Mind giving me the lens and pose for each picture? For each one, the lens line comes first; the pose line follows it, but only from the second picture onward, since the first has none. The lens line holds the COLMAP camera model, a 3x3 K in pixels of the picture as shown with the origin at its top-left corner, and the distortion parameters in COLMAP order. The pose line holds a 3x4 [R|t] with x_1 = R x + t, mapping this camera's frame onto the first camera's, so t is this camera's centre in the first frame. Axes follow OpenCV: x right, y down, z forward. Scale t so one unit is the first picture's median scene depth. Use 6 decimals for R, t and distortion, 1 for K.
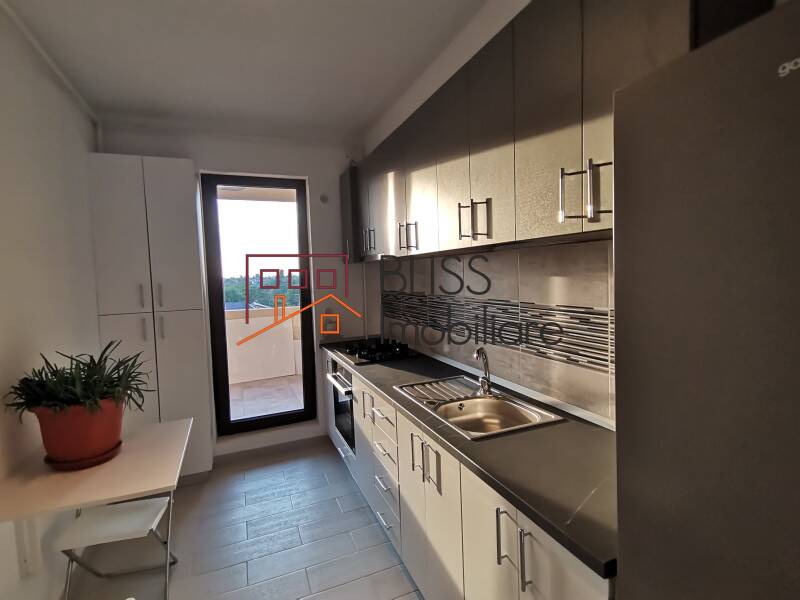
lens RADIAL K [[392.4, 0, 400.4], [0, 392.4, 291.8], [0, 0, 1]] dist [0.041040, -0.037698]
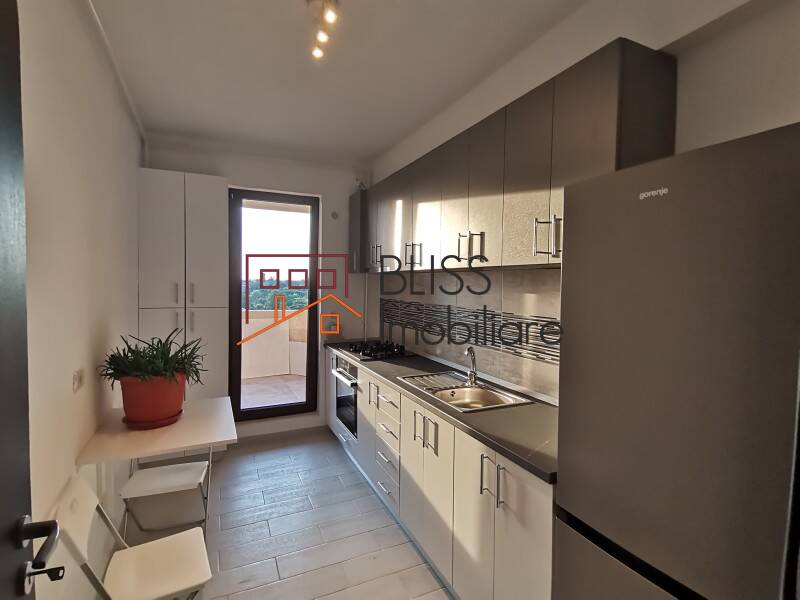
lens RADIAL K [[398.5, 0, 400.1], [0, 398.5, 291.3], [0, 0, 1]] dist [0.012461, -0.000776]
pose [[0.997758, 0.048215, 0.046411, -0.084321], [-0.046978, 0.998521, -0.027380, 0.008441], [-0.047662, 0.025138, 0.998547, -0.255857]]
